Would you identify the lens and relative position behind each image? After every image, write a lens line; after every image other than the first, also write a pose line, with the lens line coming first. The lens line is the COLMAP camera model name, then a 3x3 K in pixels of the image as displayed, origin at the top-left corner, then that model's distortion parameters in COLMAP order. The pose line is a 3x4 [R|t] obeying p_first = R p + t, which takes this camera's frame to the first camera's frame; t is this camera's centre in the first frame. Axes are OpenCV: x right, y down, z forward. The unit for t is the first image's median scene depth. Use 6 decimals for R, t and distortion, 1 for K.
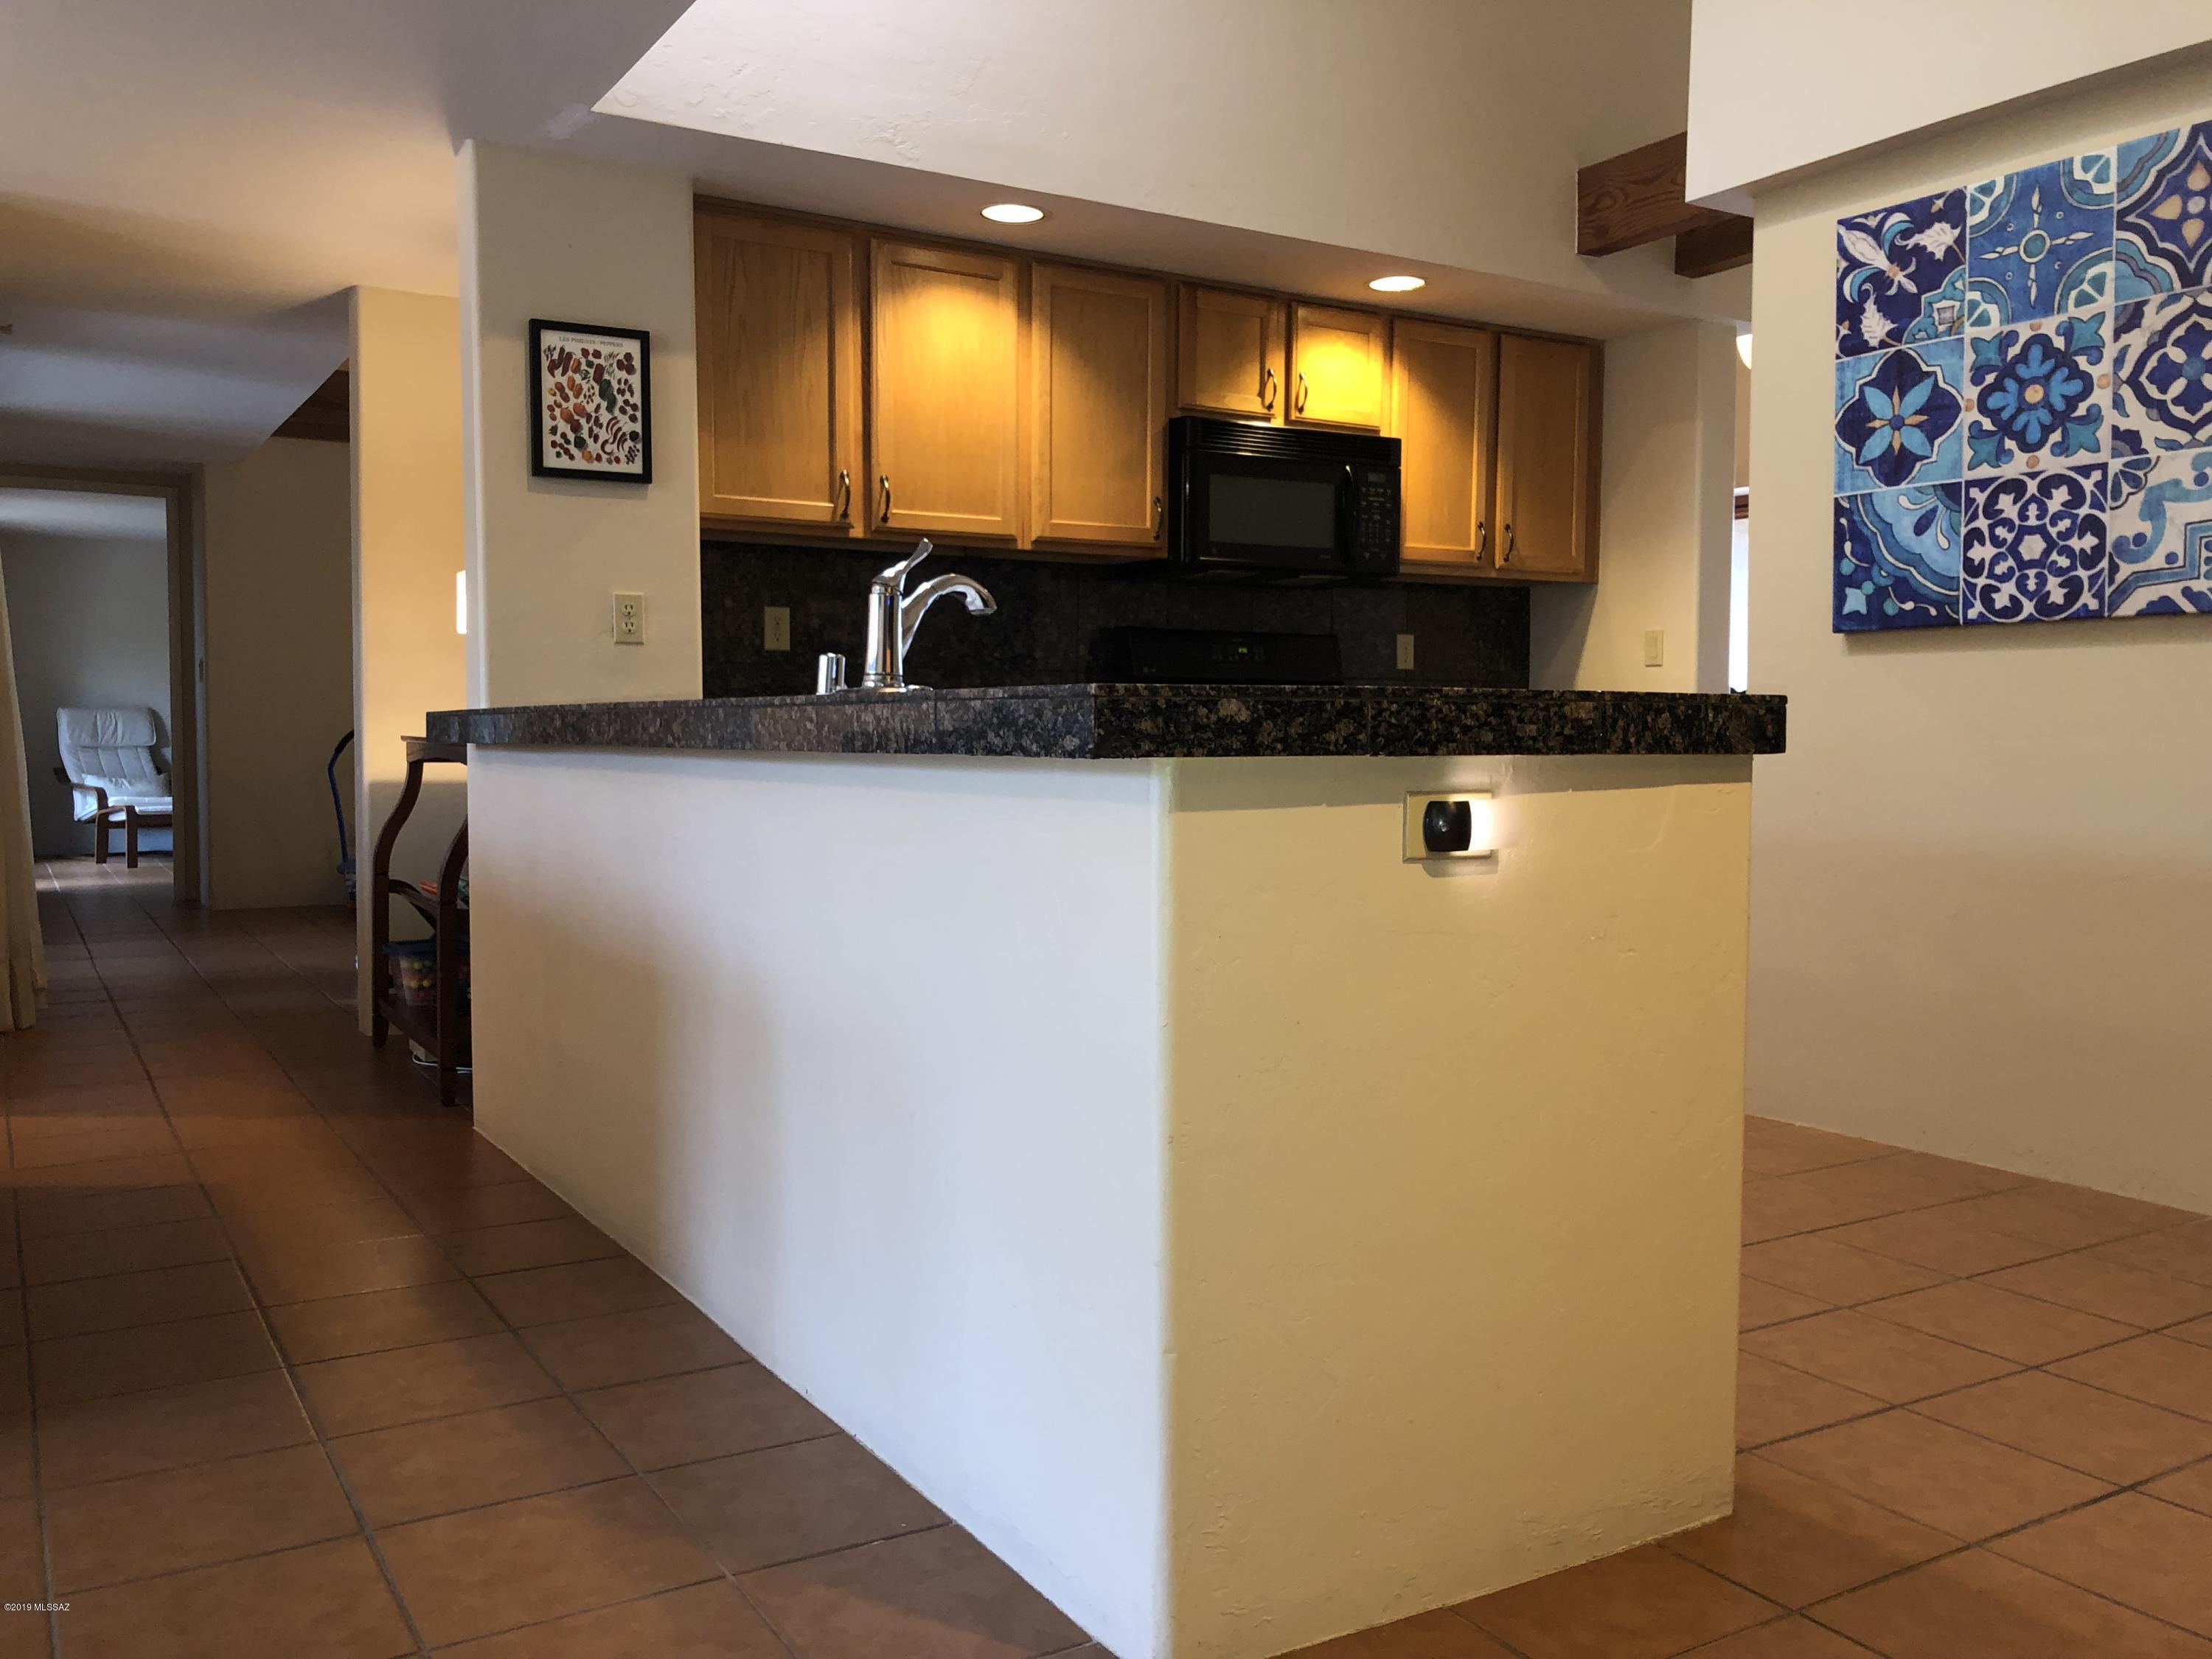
lens RADIAL K [[1826.5, 0, 1100.0], [0, 1826.5, 813.0], [0, 0, 1]] dist [0.029735, -0.026783]
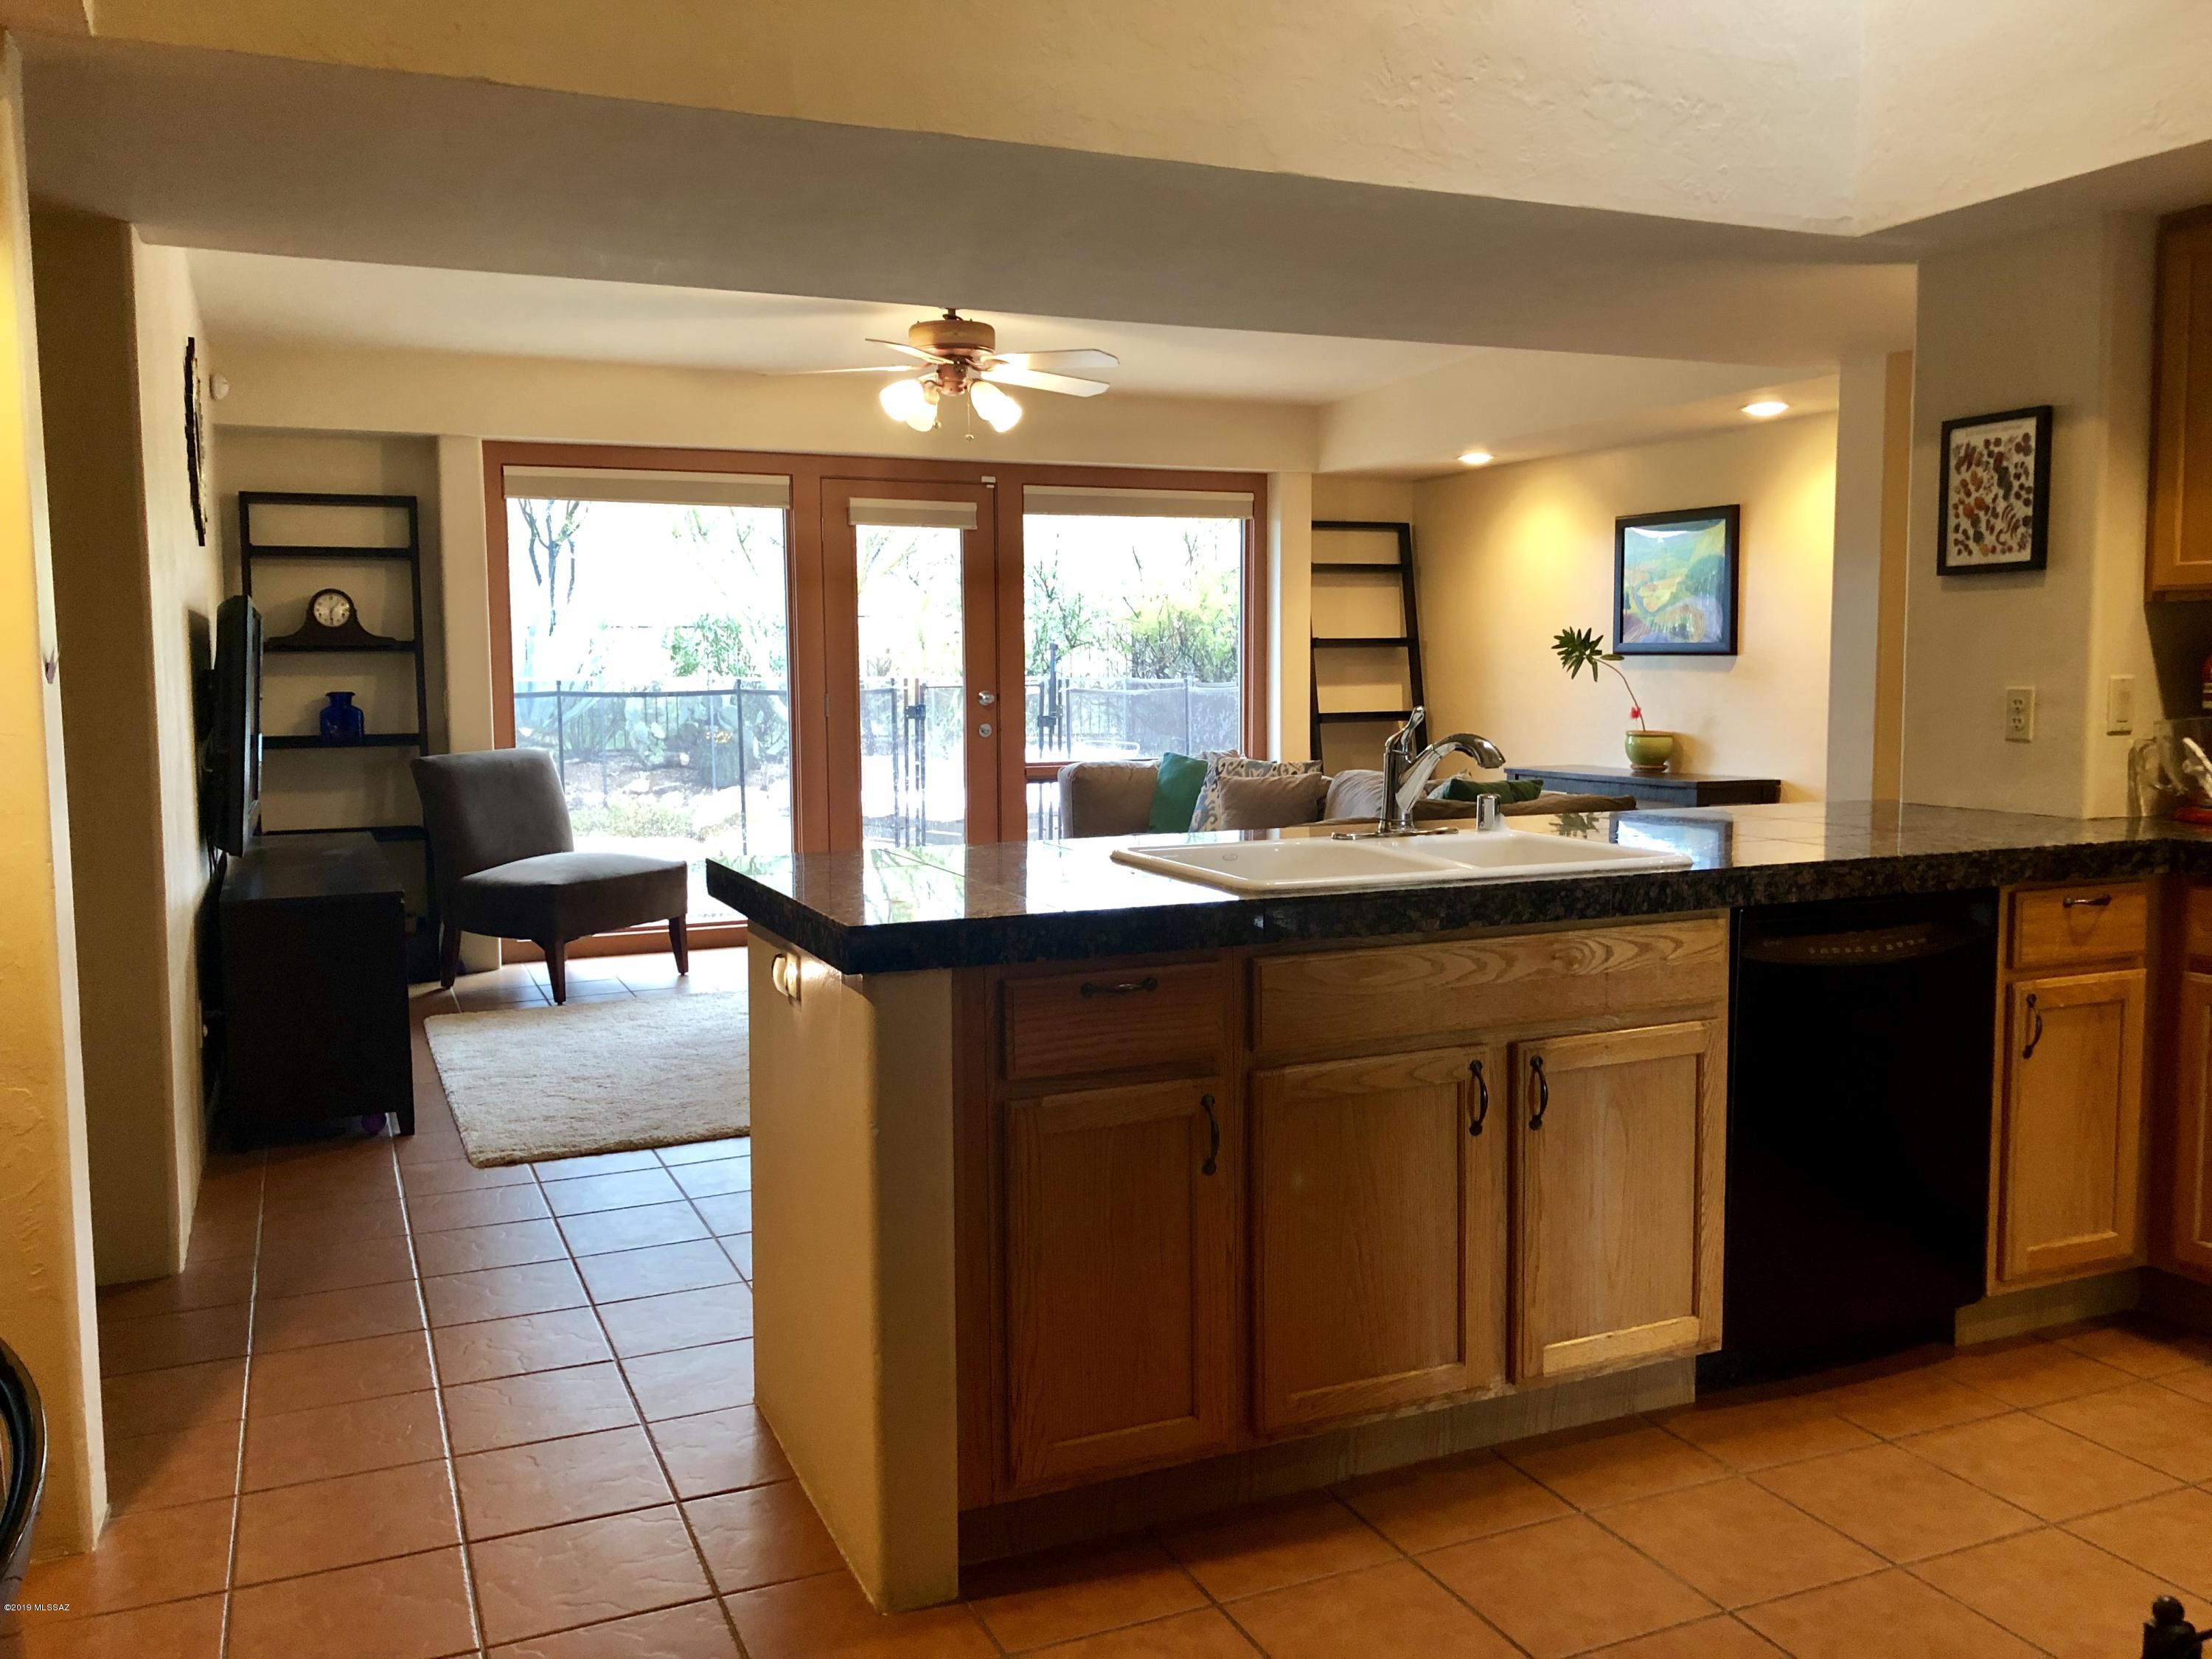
lens RADIAL K [[1826.5, 0, 1116.4], [0, 1826.5, 829.0], [0, 0, 1]] dist [0.029735, -0.026783]
pose [[-0.124126, 0.092407, -0.987954, 0.766685], [-0.029610, 0.994866, 0.096774, -0.128694], [0.991825, 0.041265, -0.120752, 0.671523]]
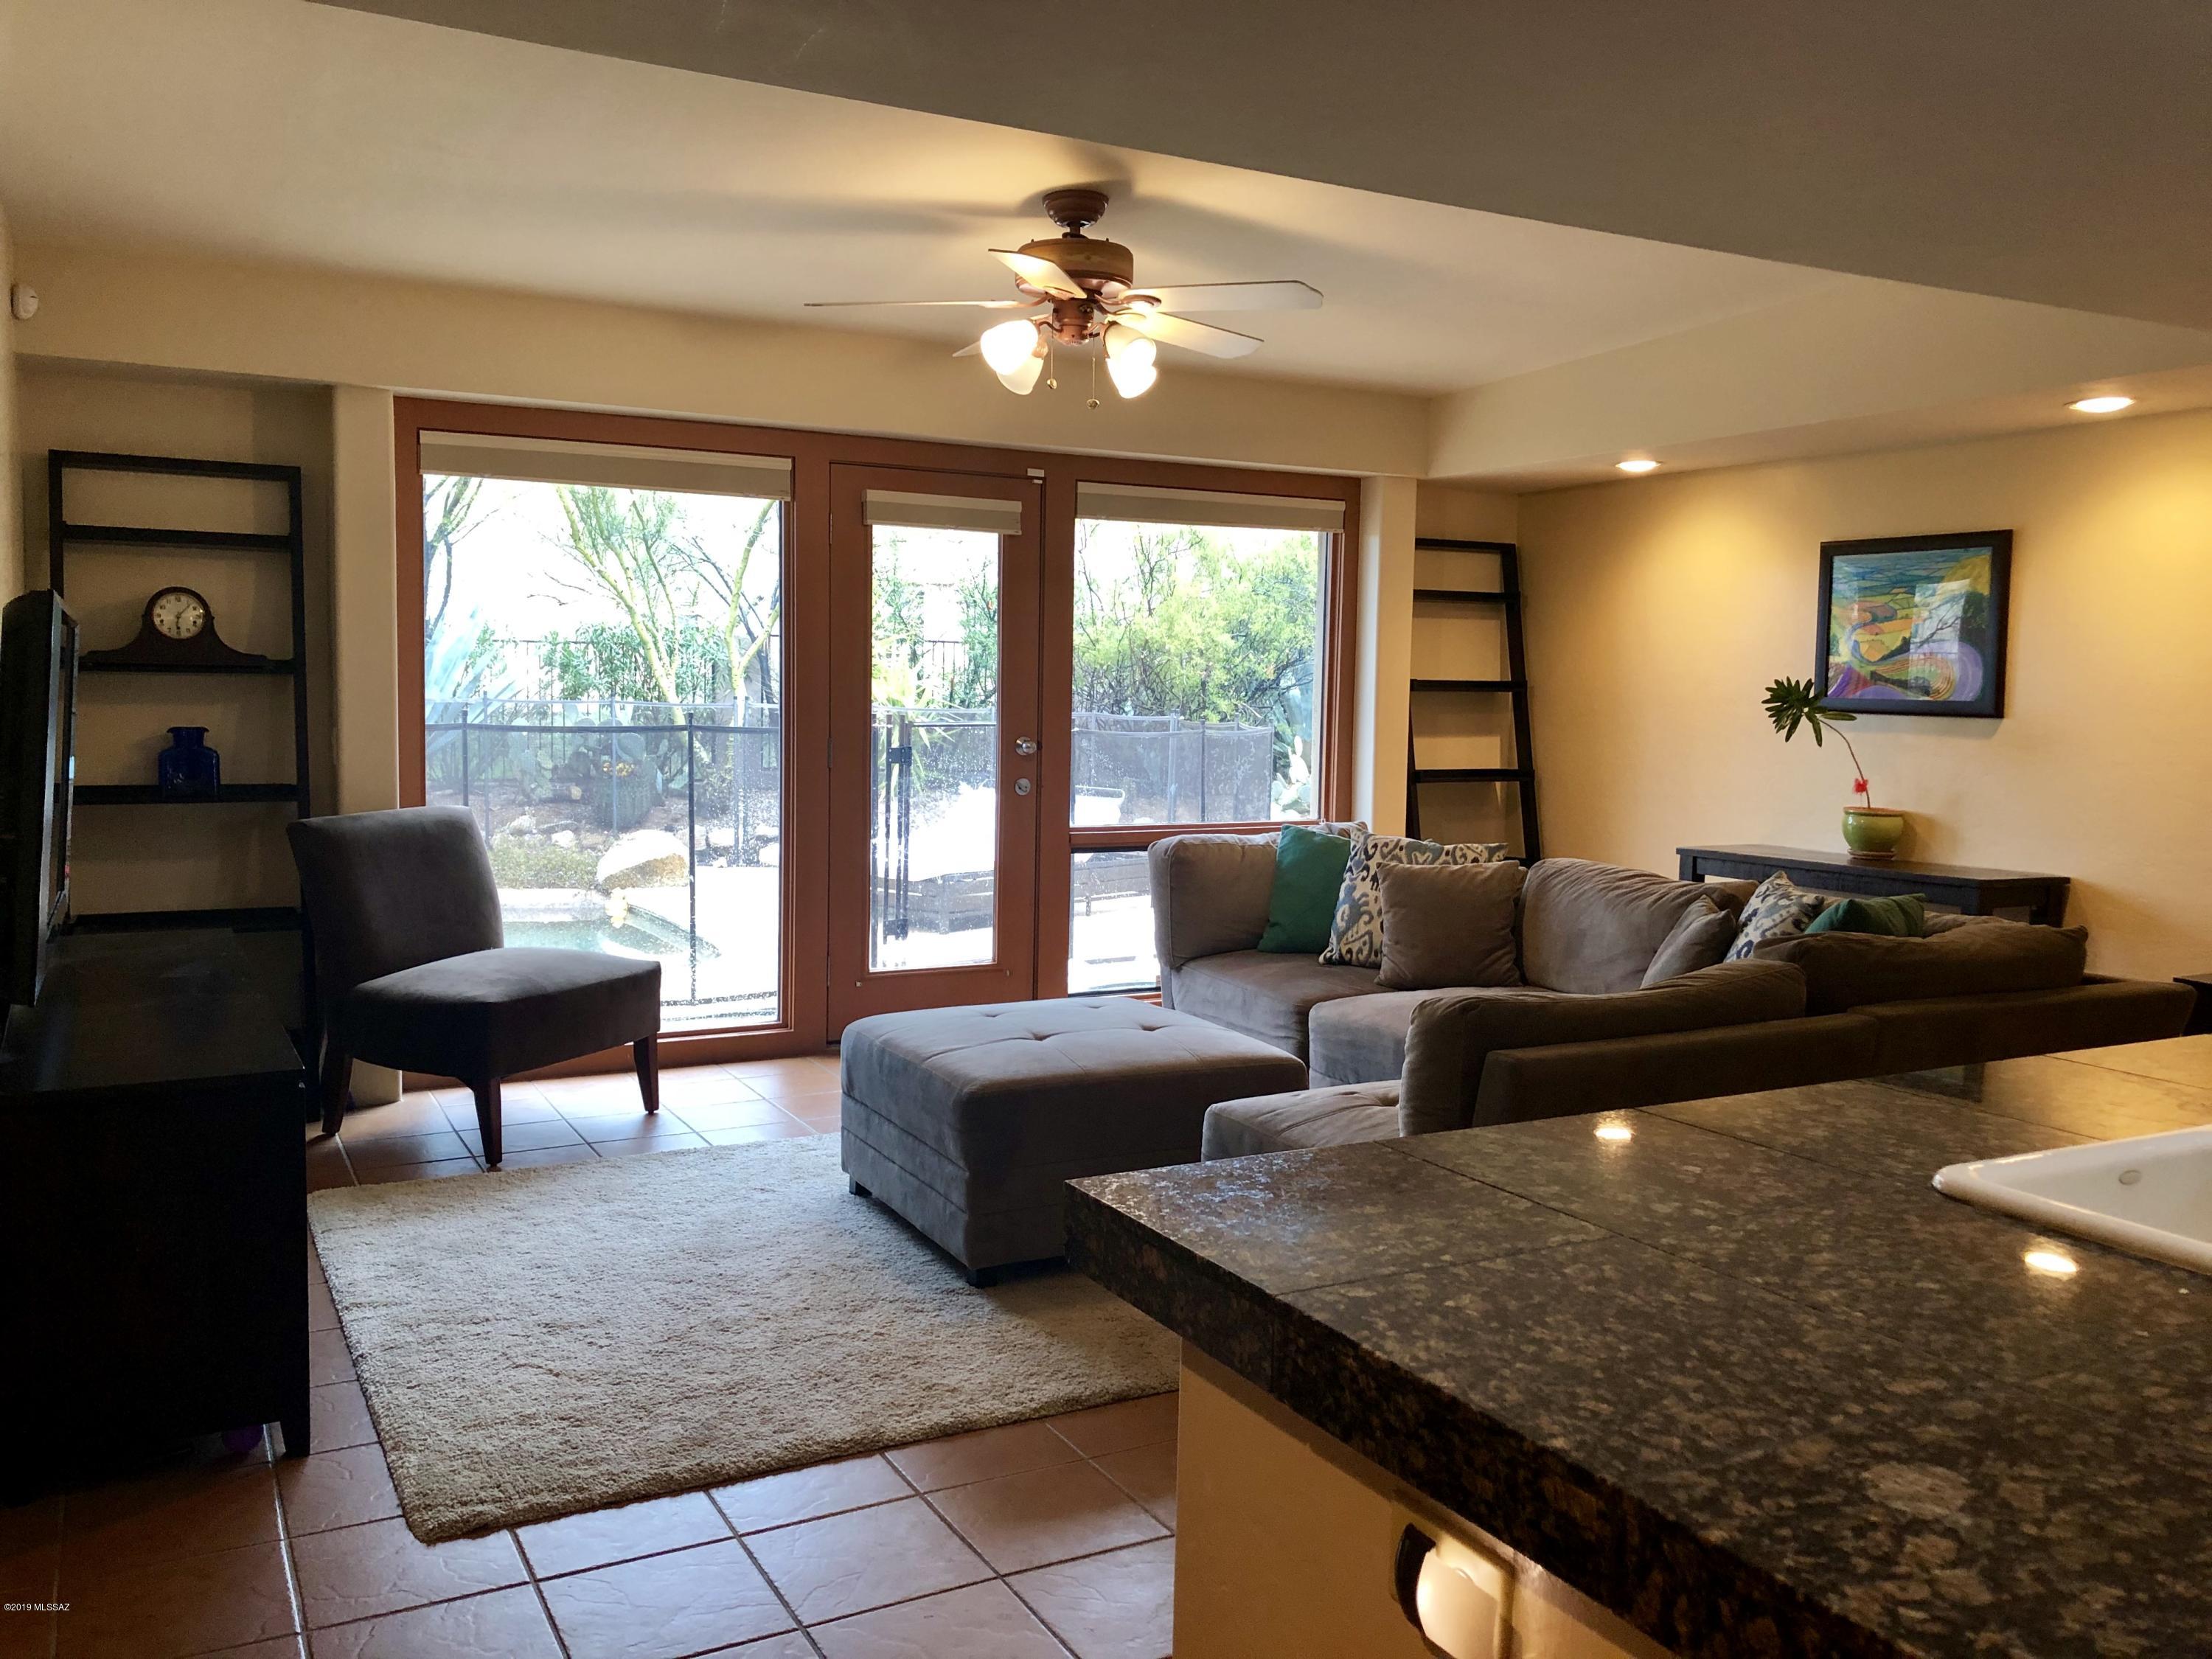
lens RADIAL K [[1826.5, 0, 1109.9], [0, 1826.5, 824.7], [0, 0, 1]] dist [0.029735, -0.026783]
pose [[-0.048642, 0.075749, -0.995940, 0.362281], [-0.052954, 0.995522, 0.078303, -0.134840], [0.997412, 0.056547, -0.044413, 0.418793]]
